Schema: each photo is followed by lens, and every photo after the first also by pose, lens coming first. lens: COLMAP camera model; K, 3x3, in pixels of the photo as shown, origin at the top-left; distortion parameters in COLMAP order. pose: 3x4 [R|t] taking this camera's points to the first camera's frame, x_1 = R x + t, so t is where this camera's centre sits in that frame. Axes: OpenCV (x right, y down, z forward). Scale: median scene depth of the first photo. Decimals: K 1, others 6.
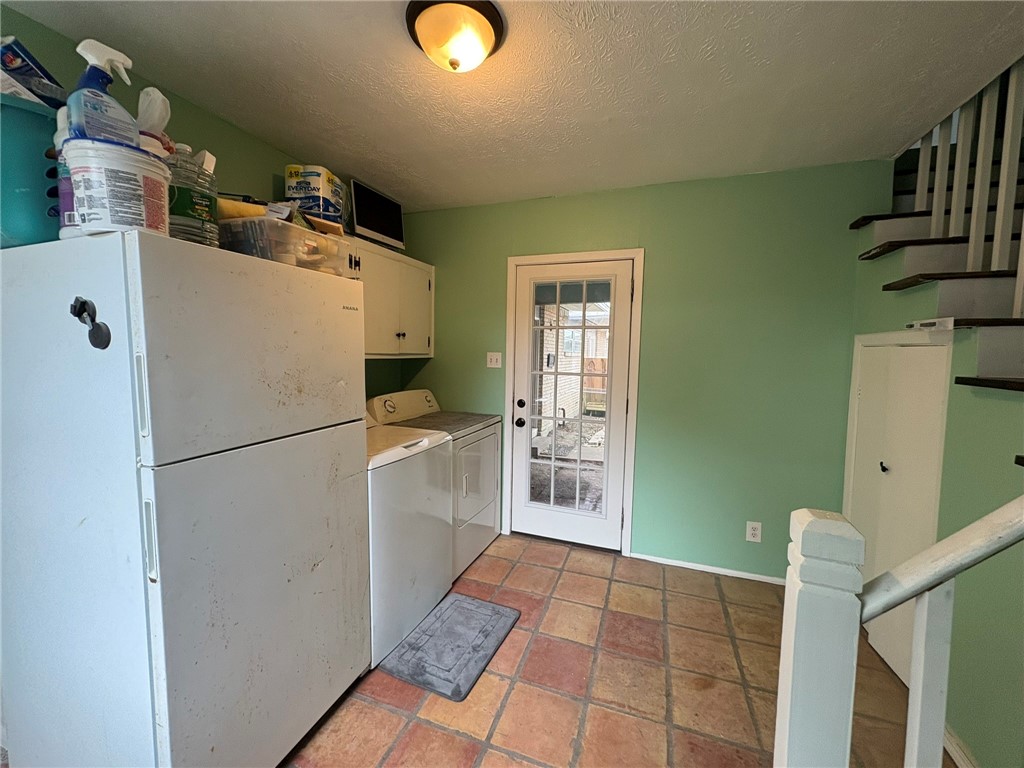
lens RADIAL K [[406.3, 0, 513.5], [0, 406.3, 382.9], [0, 0, 1]] dist [-0.001171, 0.000138]
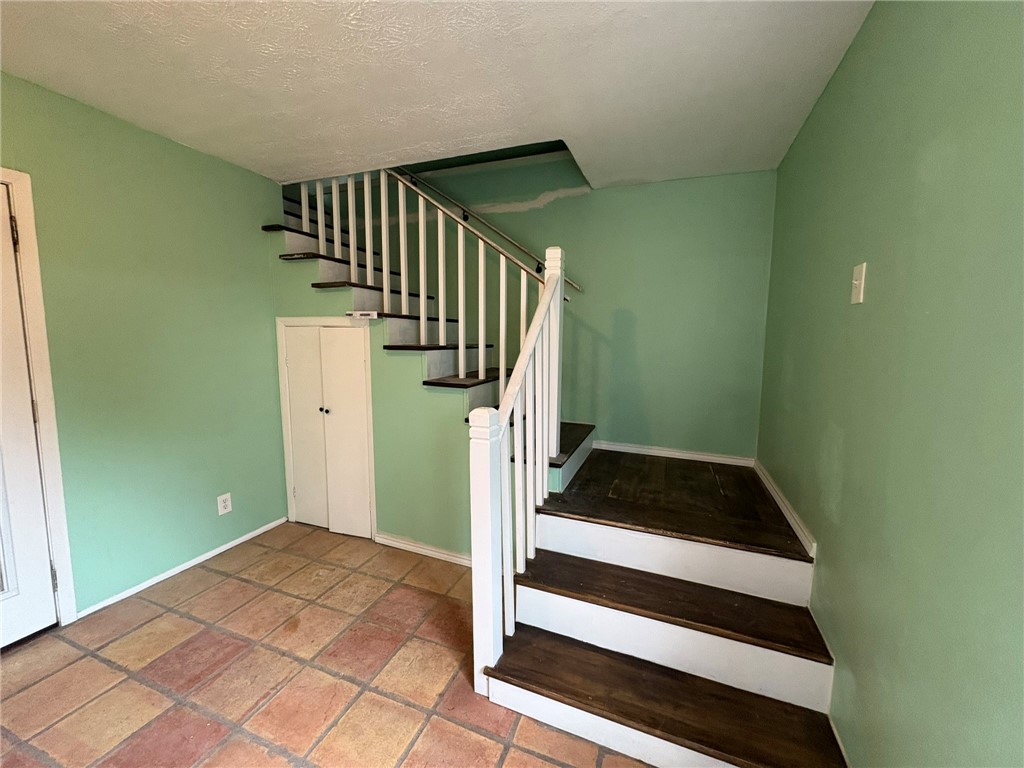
lens RADIAL K [[406.3, 0, 511.3], [0, 406.3, 381.2], [0, 0, 1]] dist [-0.001171, 0.000138]
pose [[0.022151, -0.121430, 0.992353, -0.496955], [0.068987, 0.990416, 0.119653, -0.024230], [-0.997372, 0.065809, 0.030316, 0.277100]]
